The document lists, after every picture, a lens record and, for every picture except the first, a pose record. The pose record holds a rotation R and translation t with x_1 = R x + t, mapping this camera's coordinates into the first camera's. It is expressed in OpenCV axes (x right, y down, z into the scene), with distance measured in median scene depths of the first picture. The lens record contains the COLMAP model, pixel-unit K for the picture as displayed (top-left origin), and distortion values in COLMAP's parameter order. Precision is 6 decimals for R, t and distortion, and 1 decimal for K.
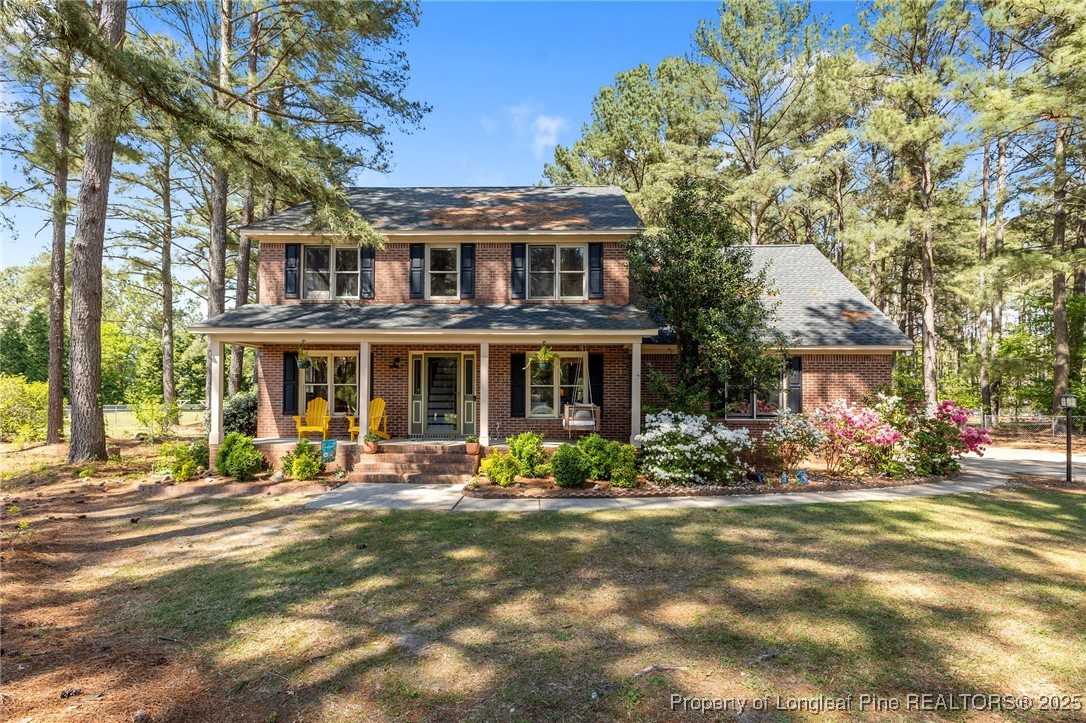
lens RADIAL K [[535.0, 0, 542.6], [0, 535.0, 367.8], [0, 0, 1]] dist [-0.003805, 0.000242]
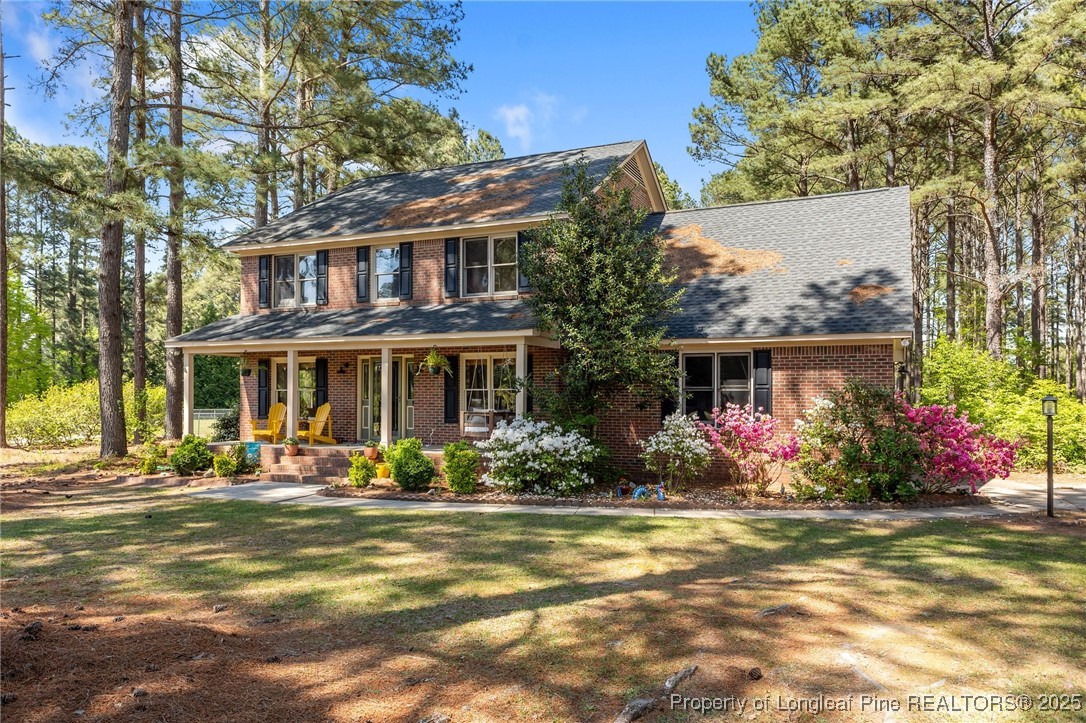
lens RADIAL K [[765.6, 0, 543.8], [0, 765.6, 362.1], [0, 0, 1]] dist [0.009418, -0.000455]
pose [[0.925106, -0.022378, -0.379050, 0.612974], [0.025534, 0.999669, 0.003300, -0.015791], [0.378850, -0.012732, 0.925370, -0.186924]]
